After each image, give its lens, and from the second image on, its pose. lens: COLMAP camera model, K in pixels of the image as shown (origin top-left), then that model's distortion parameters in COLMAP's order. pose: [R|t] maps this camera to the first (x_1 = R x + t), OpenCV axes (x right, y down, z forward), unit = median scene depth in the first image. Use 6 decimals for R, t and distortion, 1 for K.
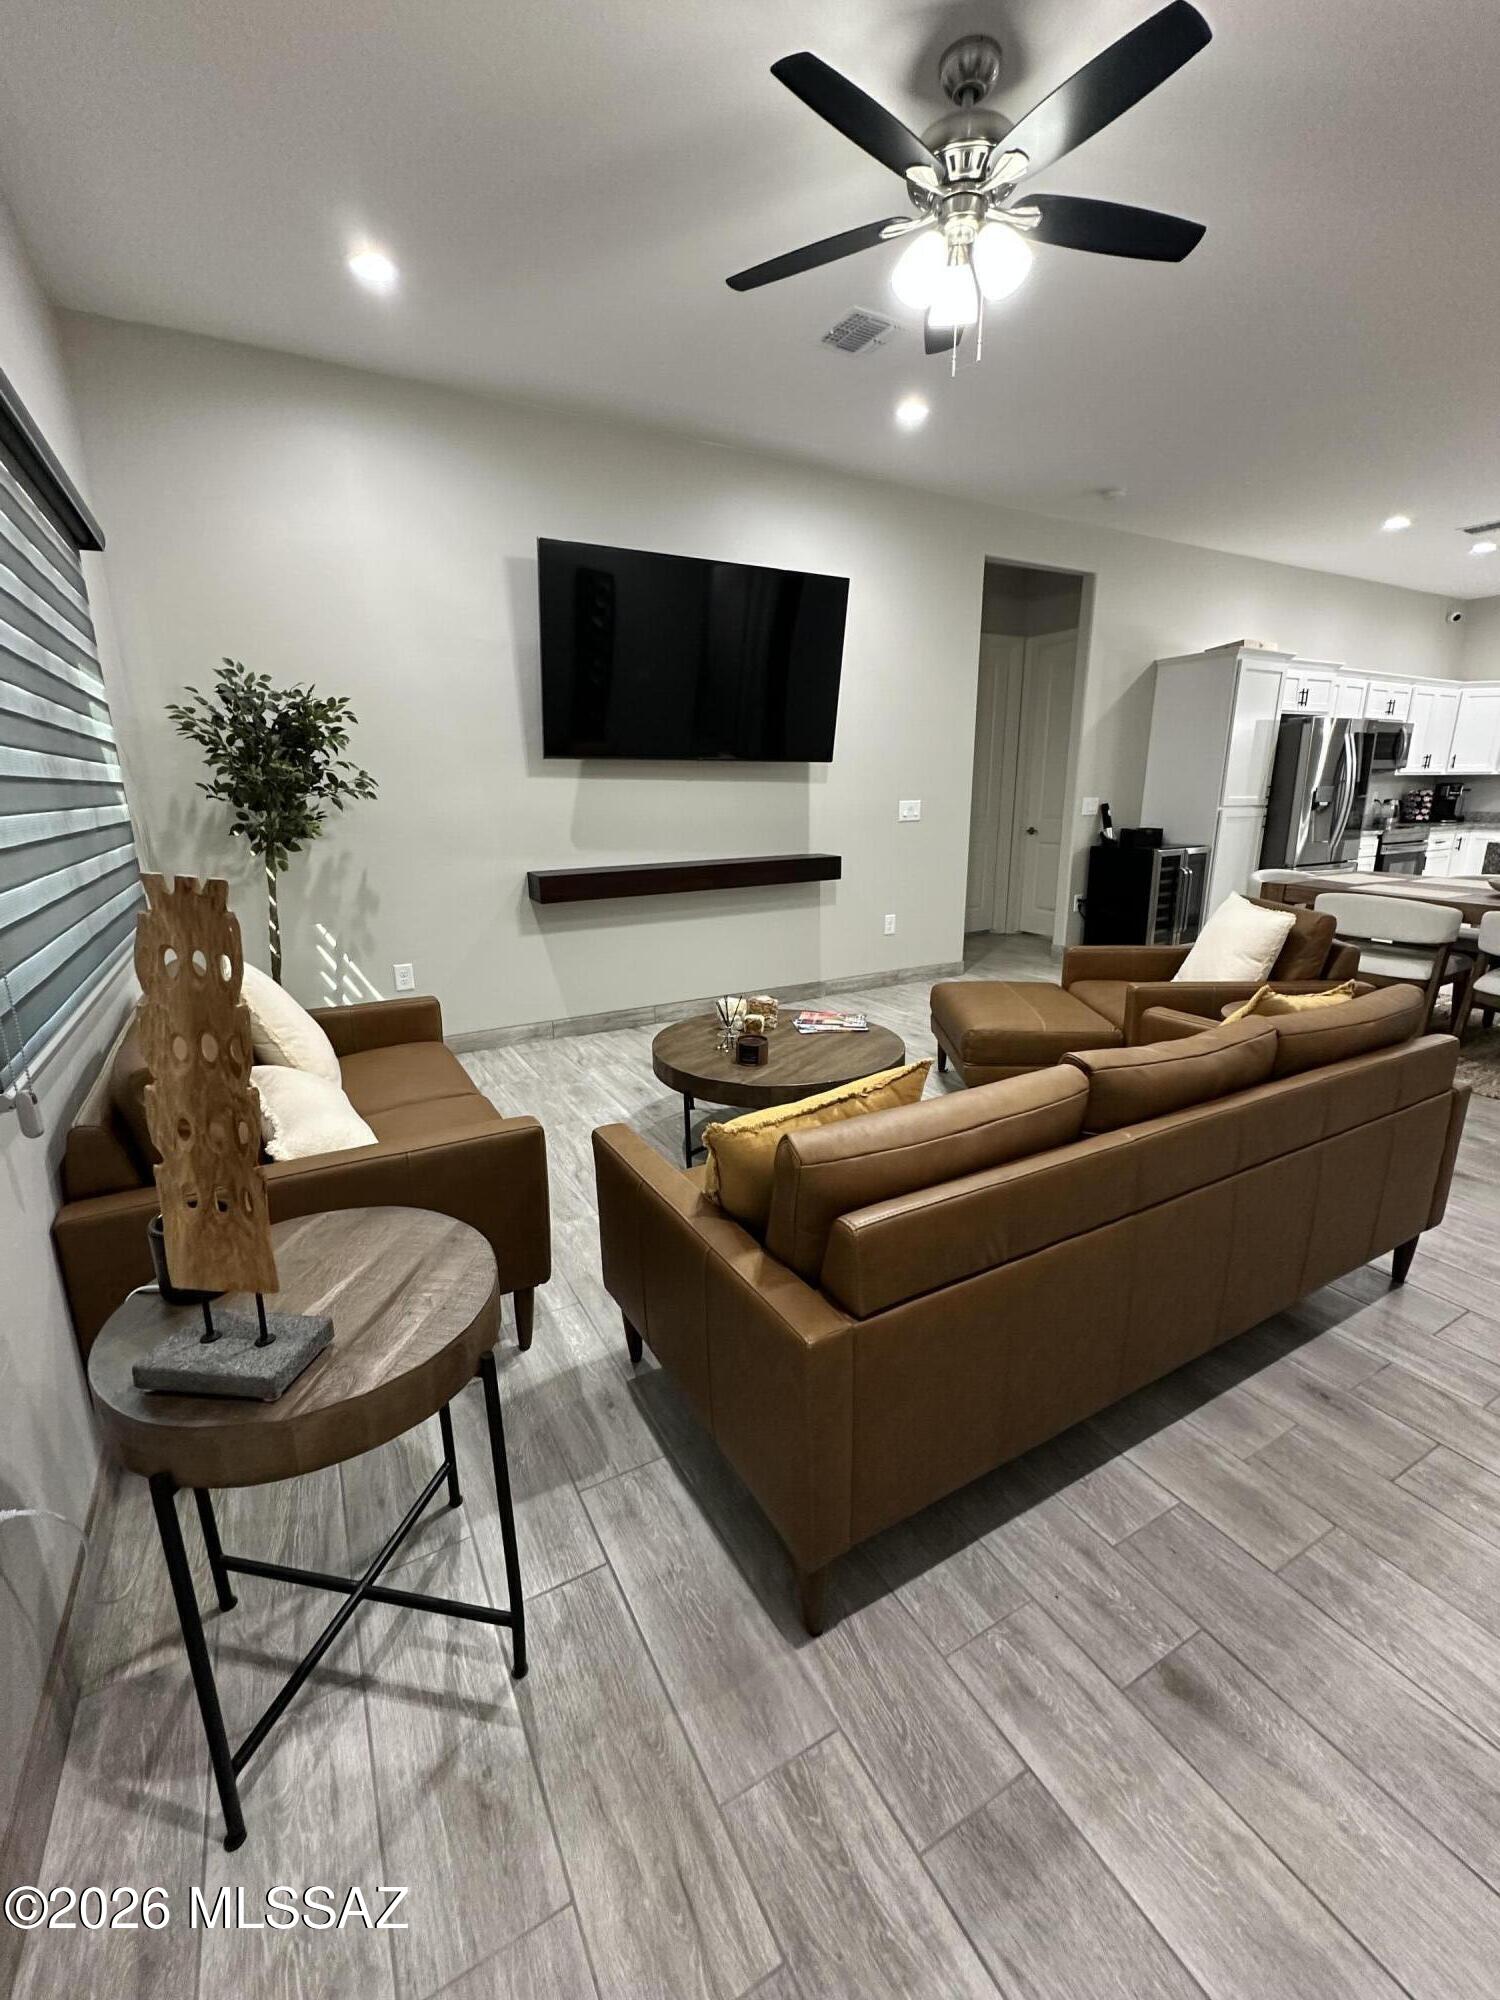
lens RADIAL K [[815.0, 0, 757.4], [0, 815.0, 990.9], [0, 0, 1]] dist [0.000081, -0.000081]
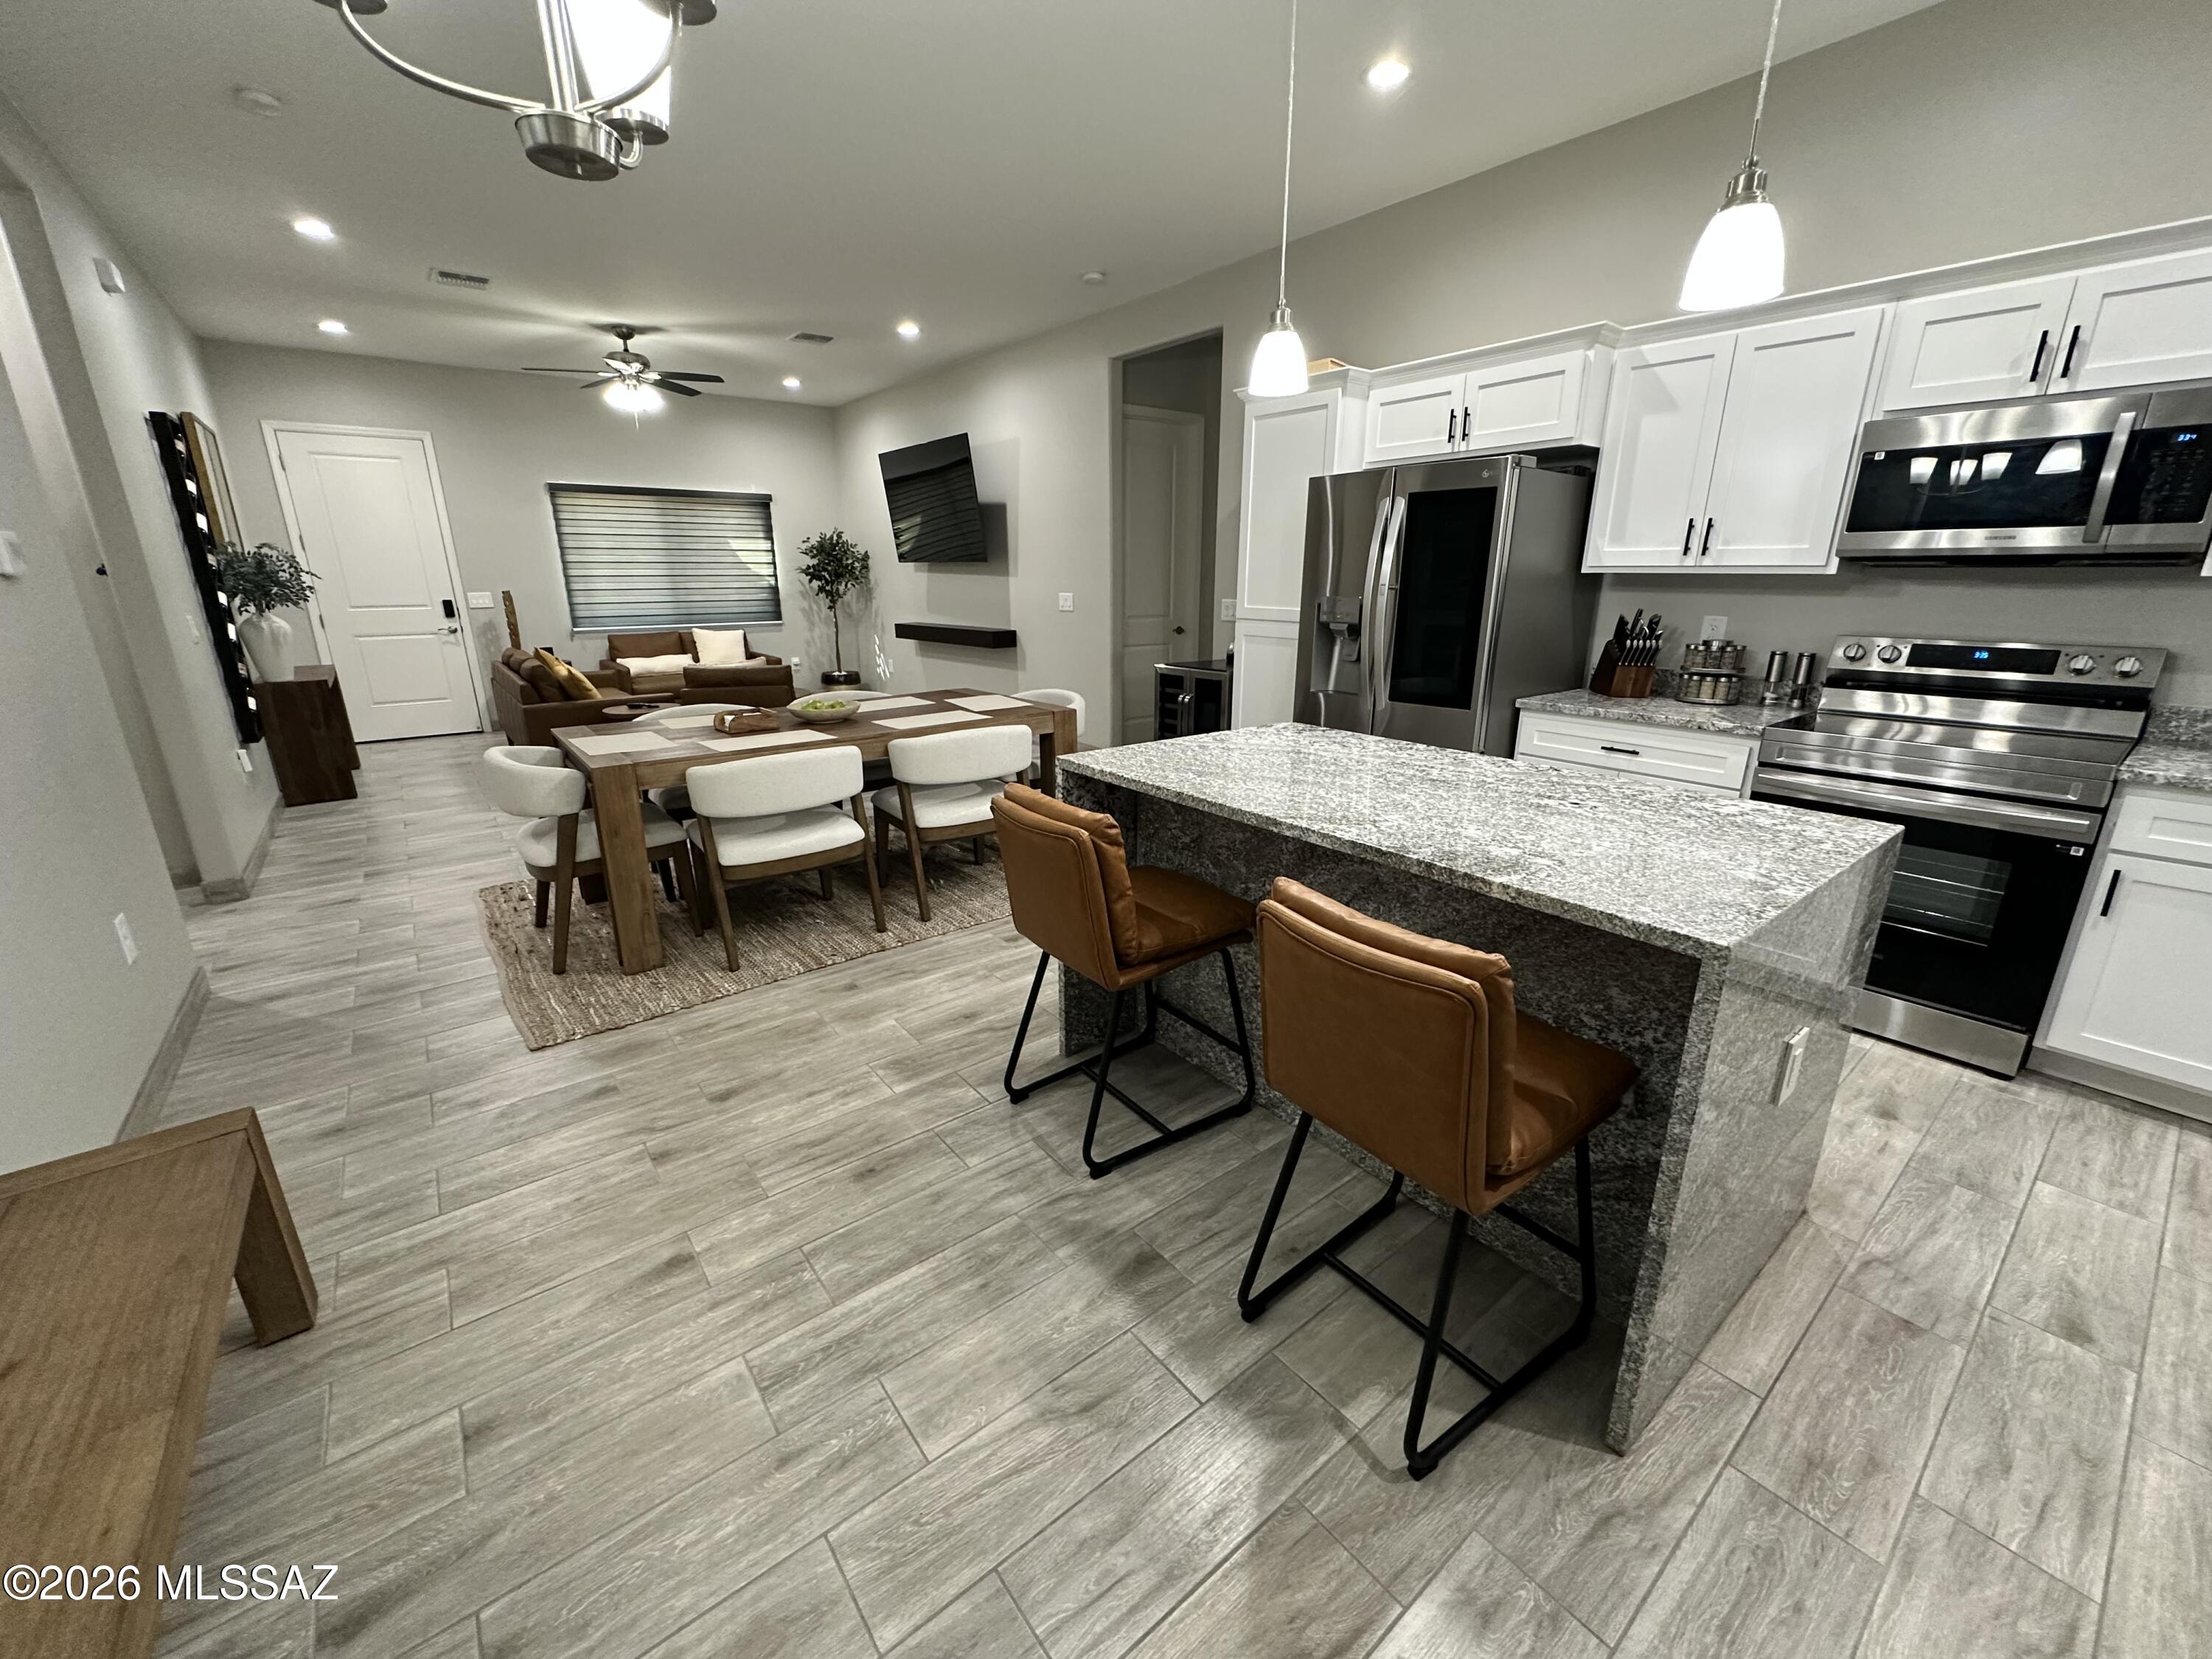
lens RADIAL K [[880.3, 0, 1106.0], [0, 880.3, 829.5], [0, 0, 1]] dist [0.000272, 0.000167]
pose [[0.160658, 0.287816, -0.944114, 1.267501], [-0.240440, 0.939136, 0.245383, -0.203359], [0.957276, 0.187580, 0.220082, 0.718213]]
